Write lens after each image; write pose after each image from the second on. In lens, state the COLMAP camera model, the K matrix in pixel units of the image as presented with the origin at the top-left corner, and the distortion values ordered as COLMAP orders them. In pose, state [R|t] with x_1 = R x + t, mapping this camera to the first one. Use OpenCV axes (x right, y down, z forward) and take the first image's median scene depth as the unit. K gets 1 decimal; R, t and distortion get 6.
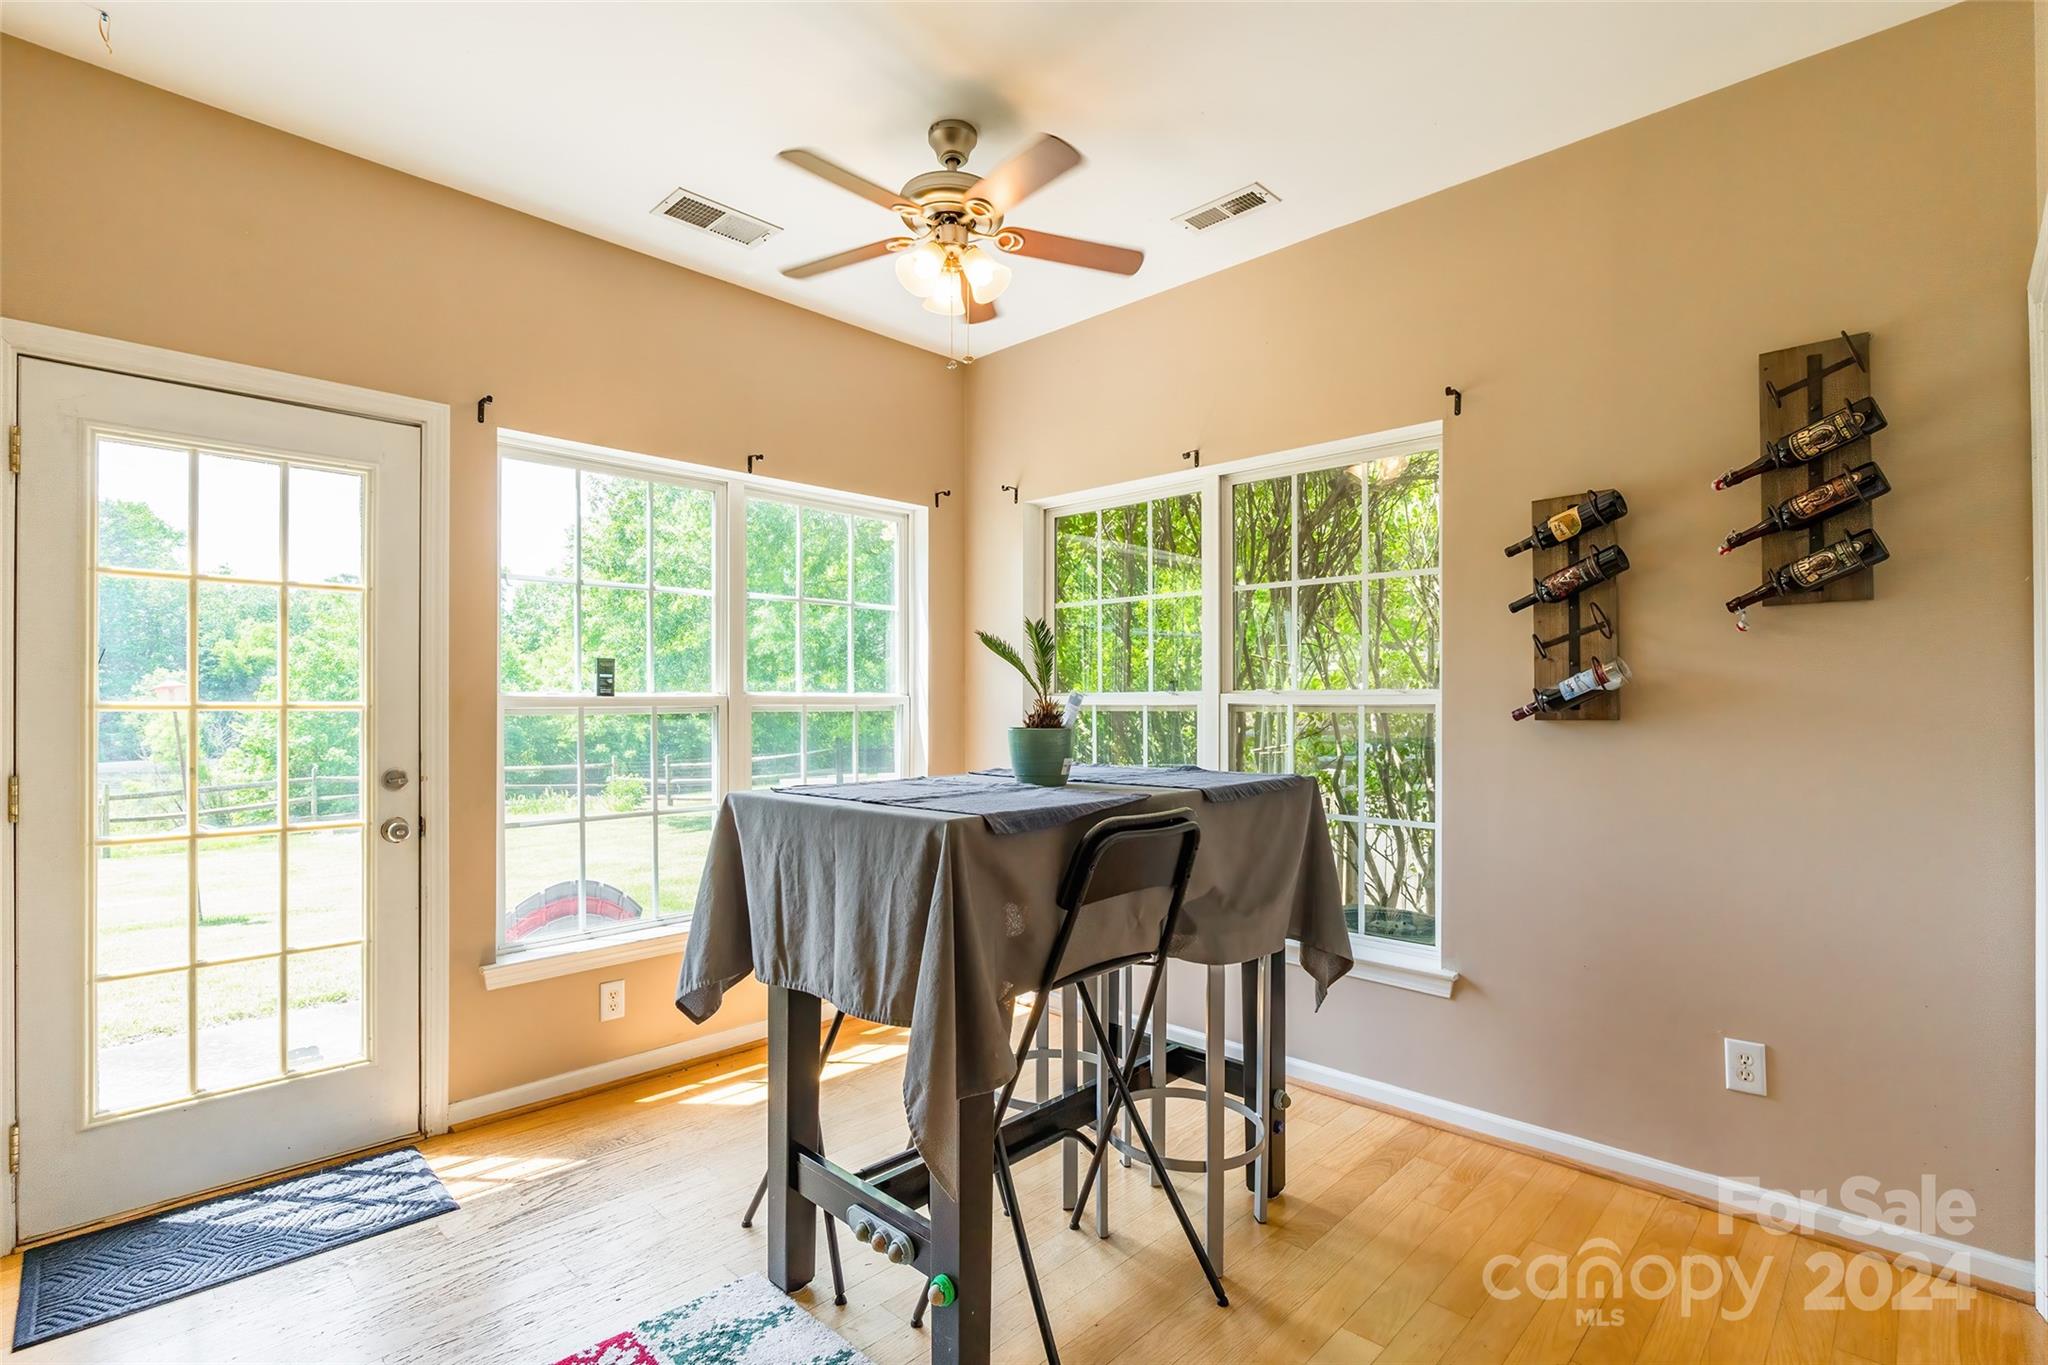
lens RADIAL K [[959.8, 0, 1032.6], [0, 959.8, 696.2], [0, 0, 1]] dist [-0.009317, 0.001668]
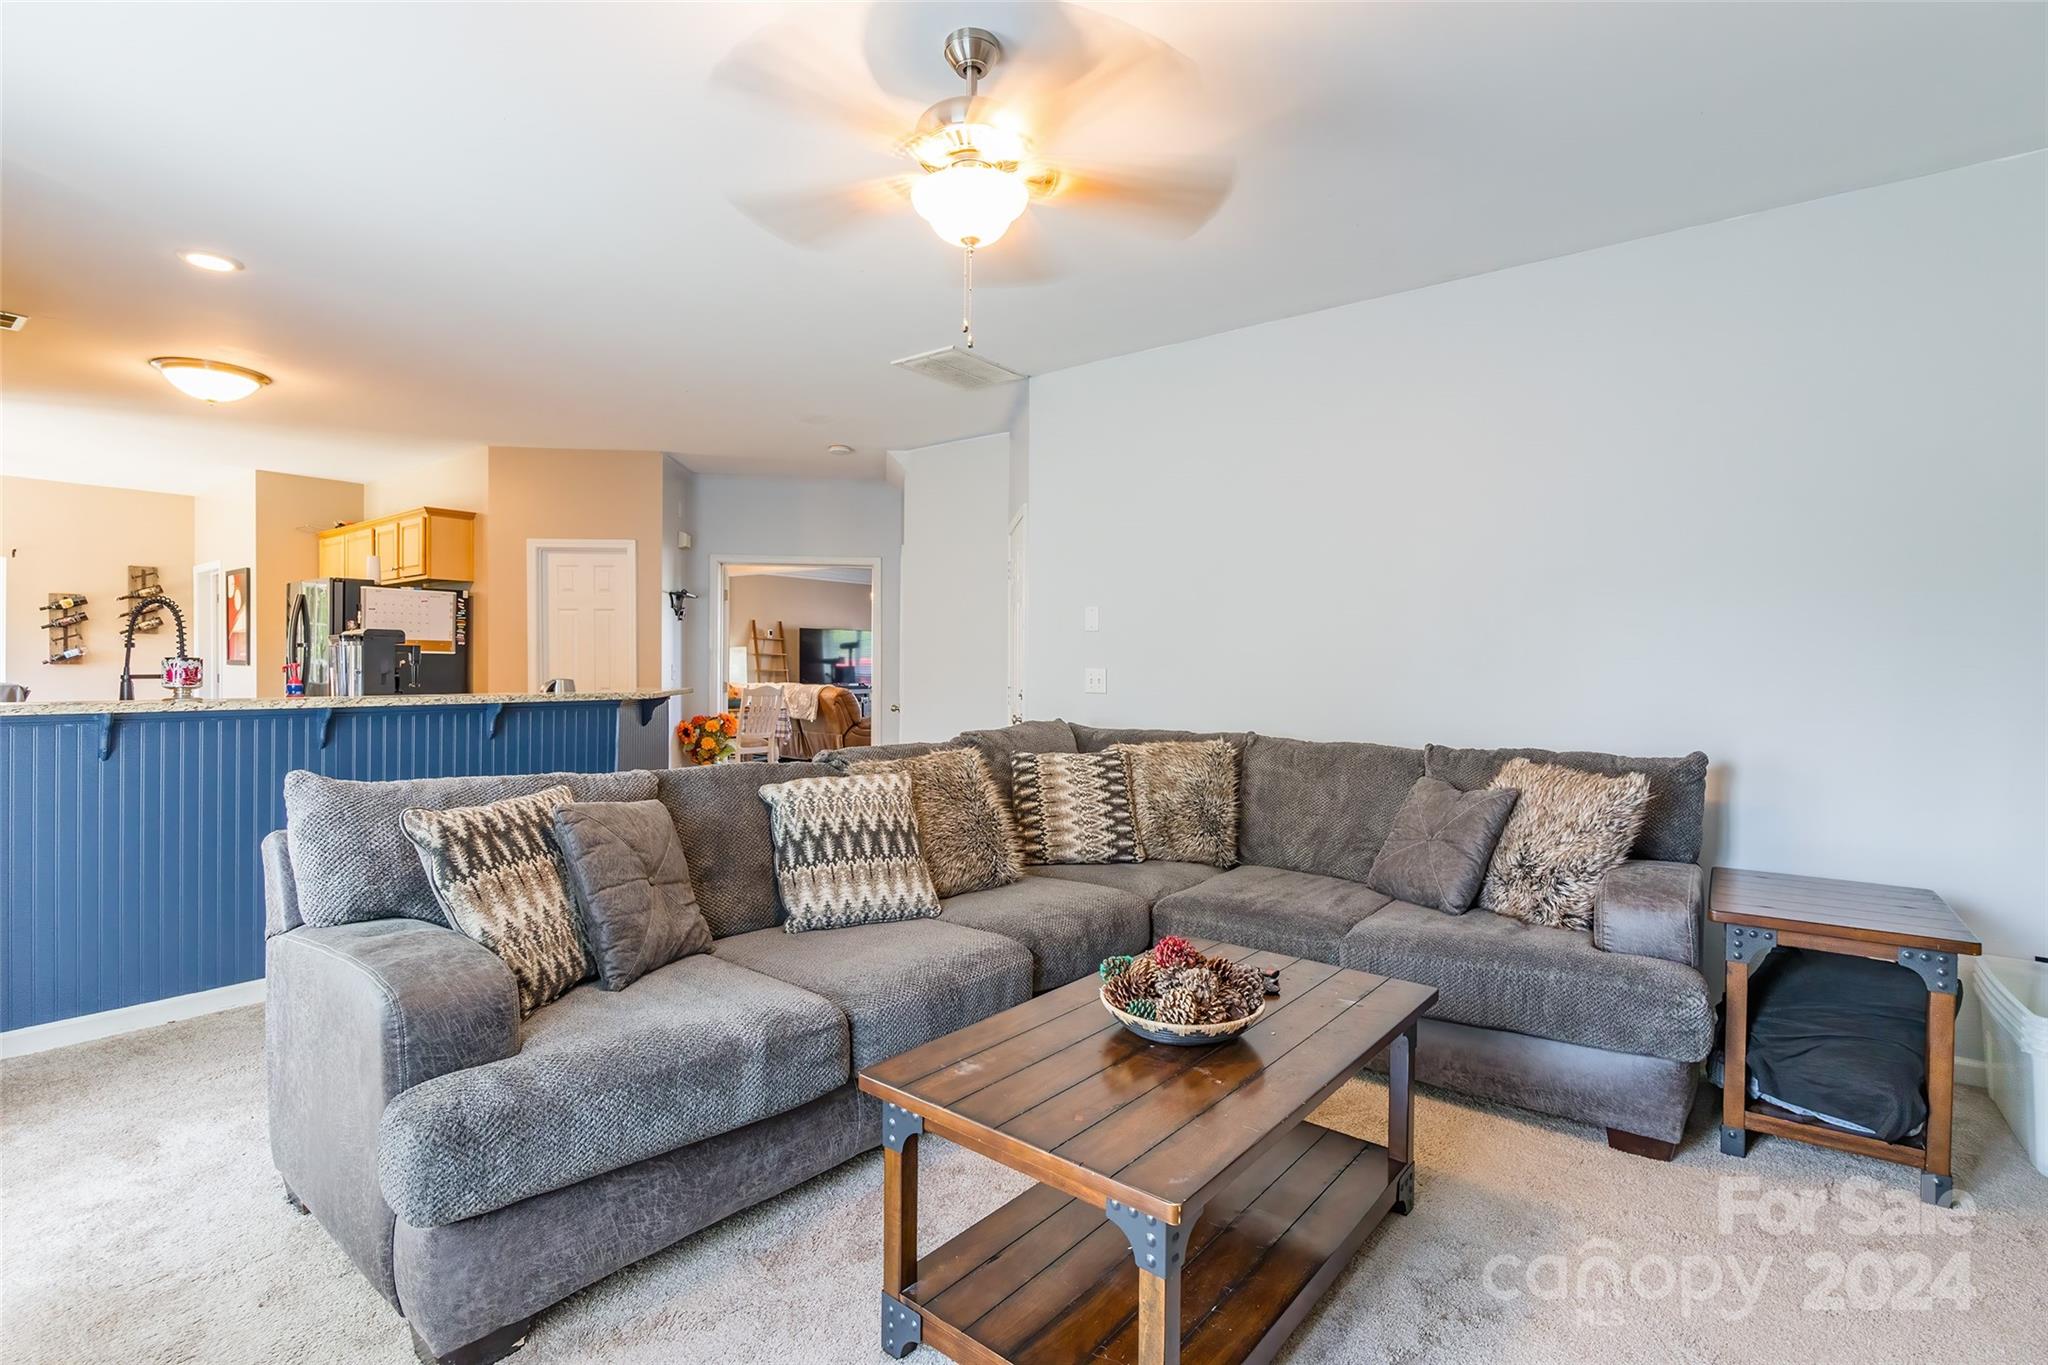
lens RADIAL K [[959.8, 0, 1029.2], [0, 959.8, 669.6], [0, 0, 1]] dist [-0.009317, 0.001668]
pose [[-0.094506, -0.007669, 0.995495, -3.035123], [-0.020156, 0.999780, 0.005788, -0.041438], [-0.995320, -0.019518, -0.094640, -1.997249]]
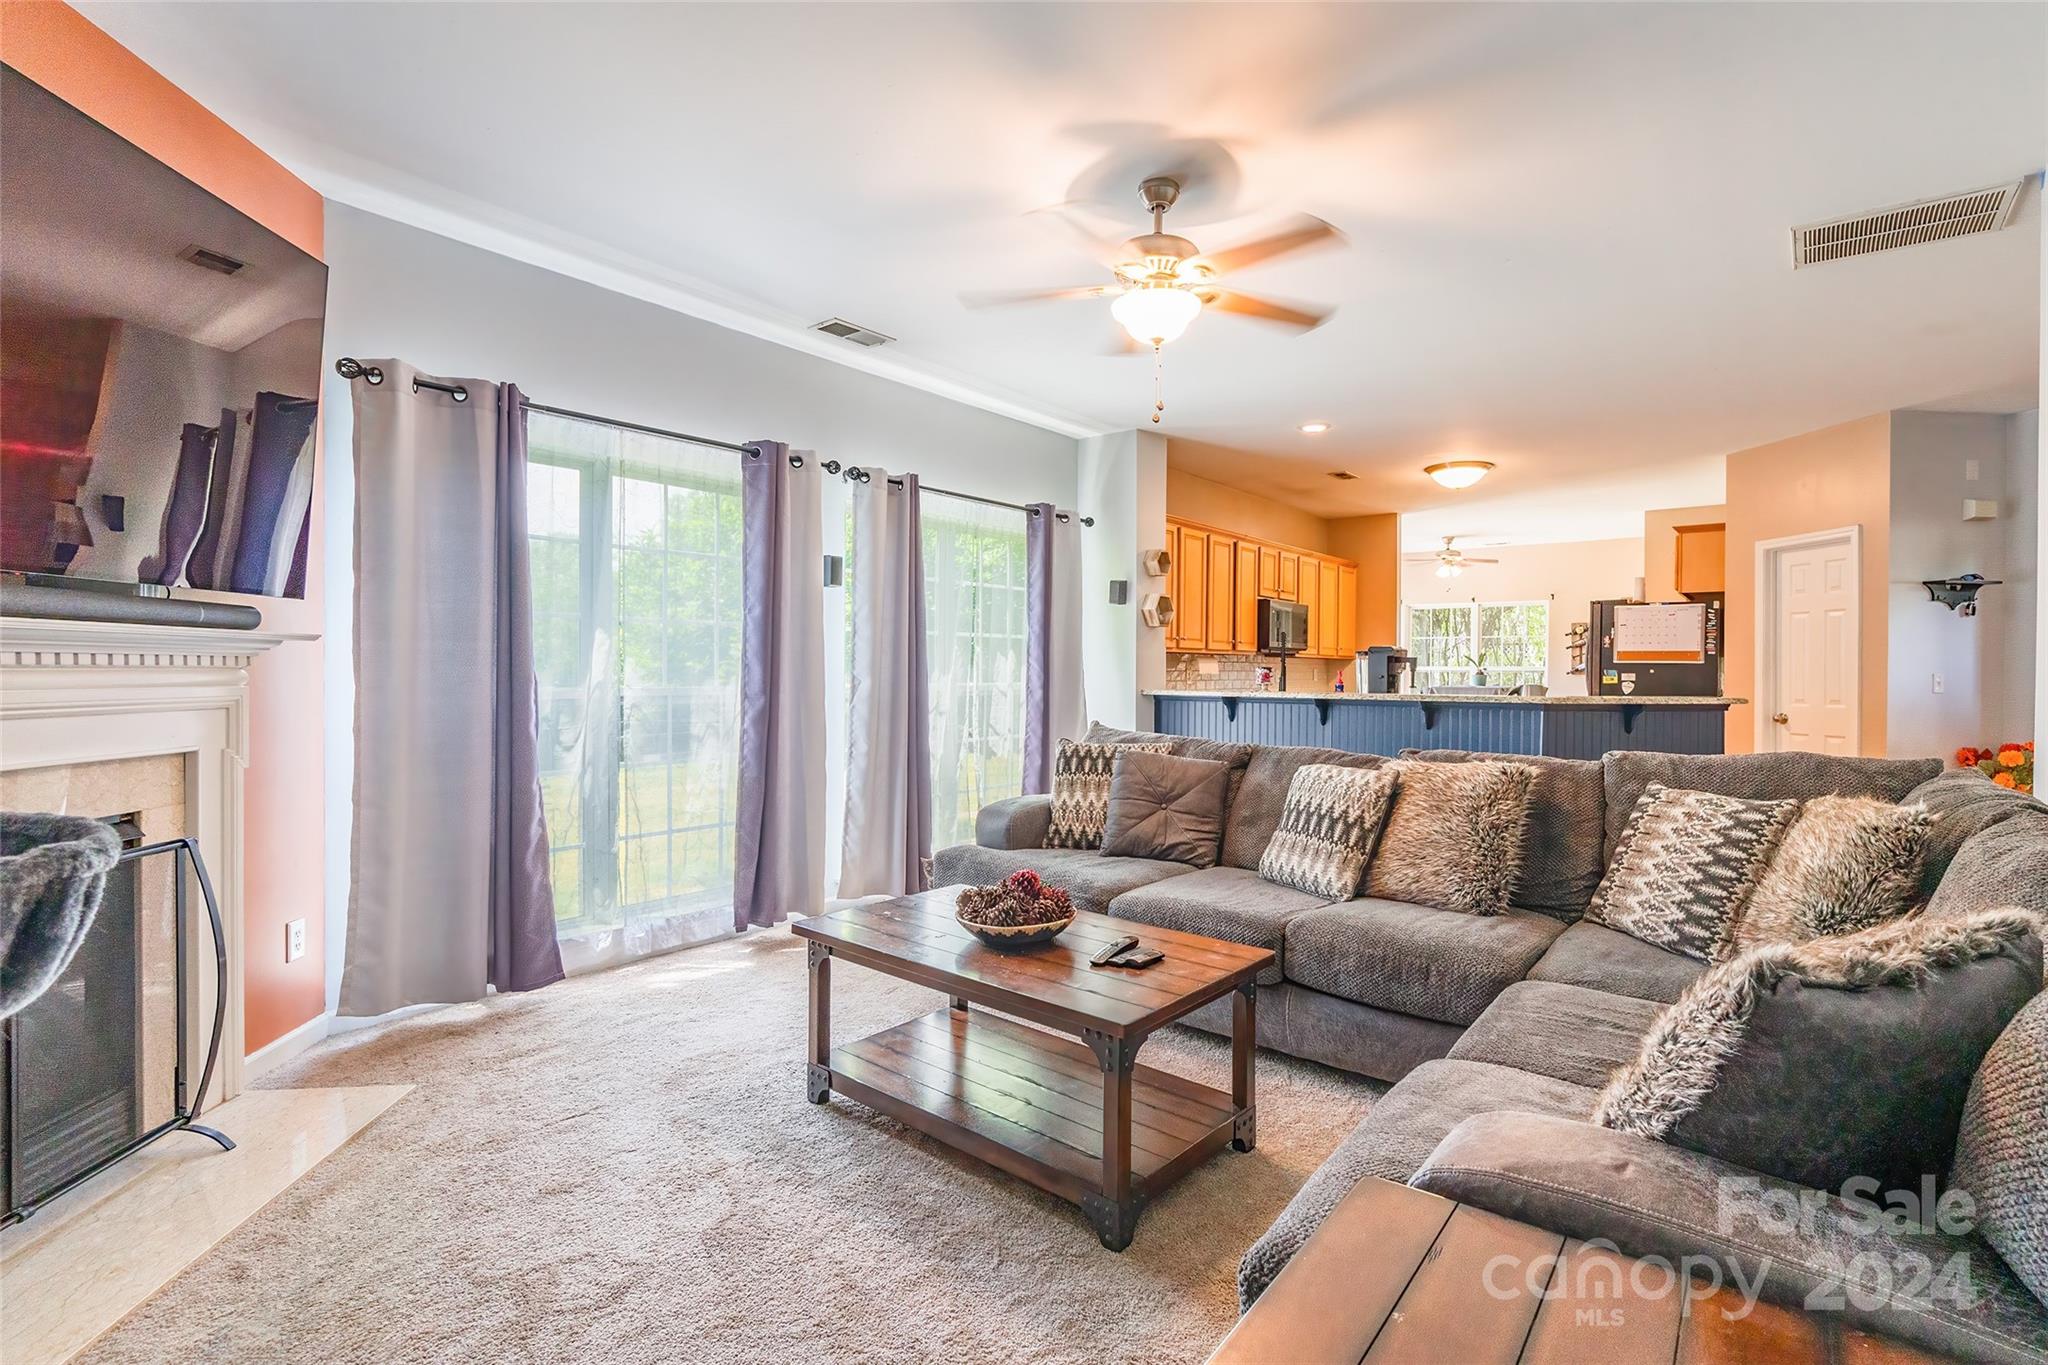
lens RADIAL K [[959.8, 0, 1090.8], [0, 959.8, 678.7], [0, 0, 1]] dist [-0.009317, 0.001668]
pose [[0.991910, -0.000303, 0.126939, -2.319966], [-0.002718, 0.999717, 0.023626, -0.053111], [-0.126910, -0.023780, 0.991629, -3.213697]]
